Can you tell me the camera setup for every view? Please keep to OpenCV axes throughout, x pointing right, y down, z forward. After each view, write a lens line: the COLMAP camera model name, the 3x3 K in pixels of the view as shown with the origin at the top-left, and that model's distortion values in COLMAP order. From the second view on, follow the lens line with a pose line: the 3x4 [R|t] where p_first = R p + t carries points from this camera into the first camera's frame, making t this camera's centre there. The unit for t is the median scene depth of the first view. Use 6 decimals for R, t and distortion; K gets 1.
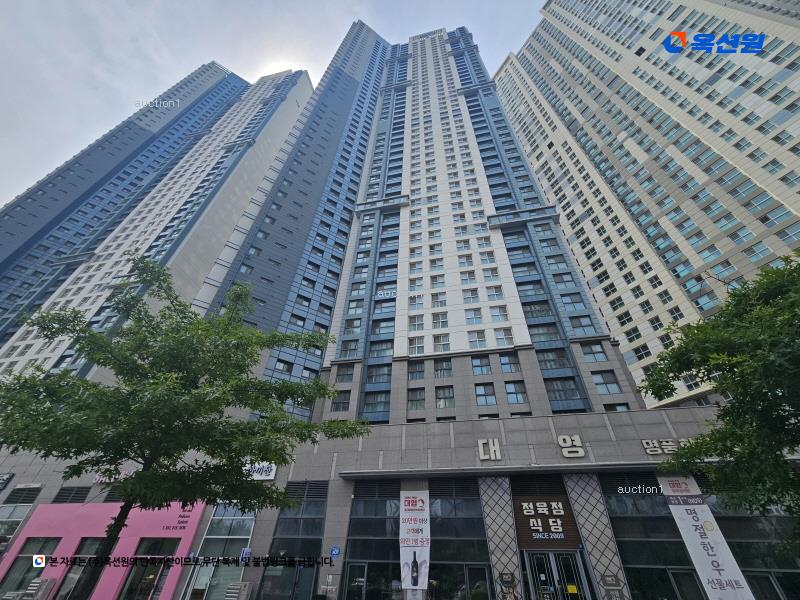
lens RADIAL K [[323.9, 0, 400.0], [0, 323.9, 300.0], [0, 0, 1]] dist [0.001523, 0.000418]
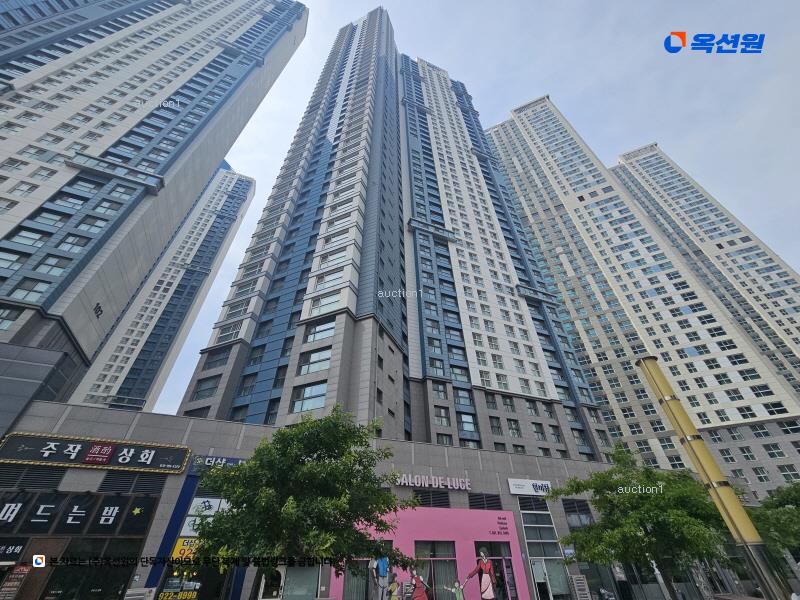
lens RADIAL K [[323.9, 0, 400.0], [0, 323.9, 300.0], [0, 0, 1]] dist [0.001523, 0.000418]
pose [[0.824655, 0.335474, 0.455413, -0.849207], [-0.341407, 0.937145, -0.072121, 0.060015], [-0.450983, -0.096006, 0.887354, 0.099886]]
